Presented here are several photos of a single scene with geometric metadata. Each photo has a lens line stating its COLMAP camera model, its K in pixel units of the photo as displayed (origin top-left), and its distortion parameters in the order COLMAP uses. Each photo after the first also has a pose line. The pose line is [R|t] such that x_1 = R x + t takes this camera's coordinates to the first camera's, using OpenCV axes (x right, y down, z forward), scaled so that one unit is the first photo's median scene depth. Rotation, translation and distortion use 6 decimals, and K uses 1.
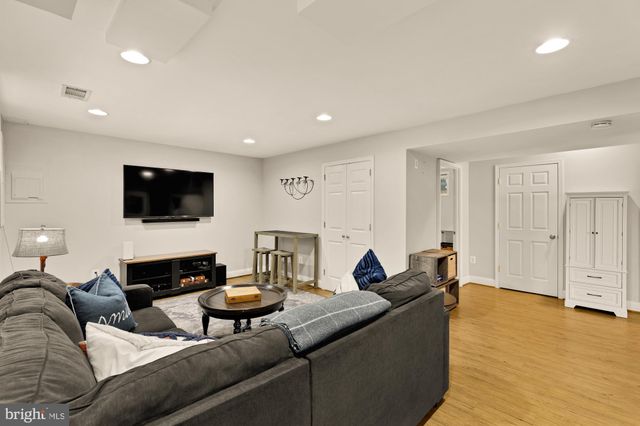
lens RADIAL K [[288.2, 0, 321.0], [0, 288.2, 210.8], [0, 0, 1]] dist [0.010847, -0.002089]
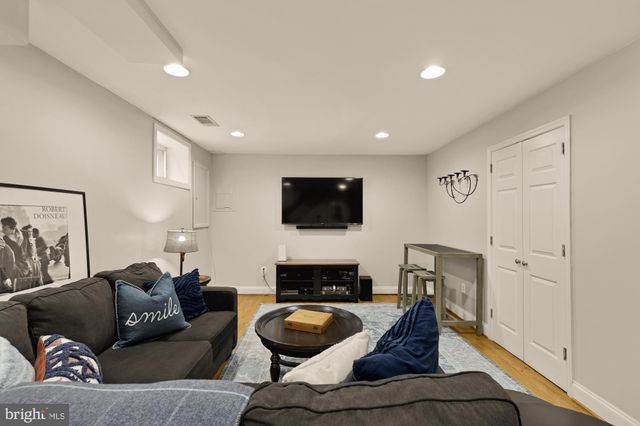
lens RADIAL K [[288.2, 0, 319.6], [0, 288.2, 214.8], [0, 0, 1]] dist [0.010847, -0.002089]
pose [[0.720541, -0.001988, -0.693410, 0.186622], [-0.007554, 0.999914, -0.010716, -0.000219], [0.693372, 0.012960, 0.720464, 0.254643]]
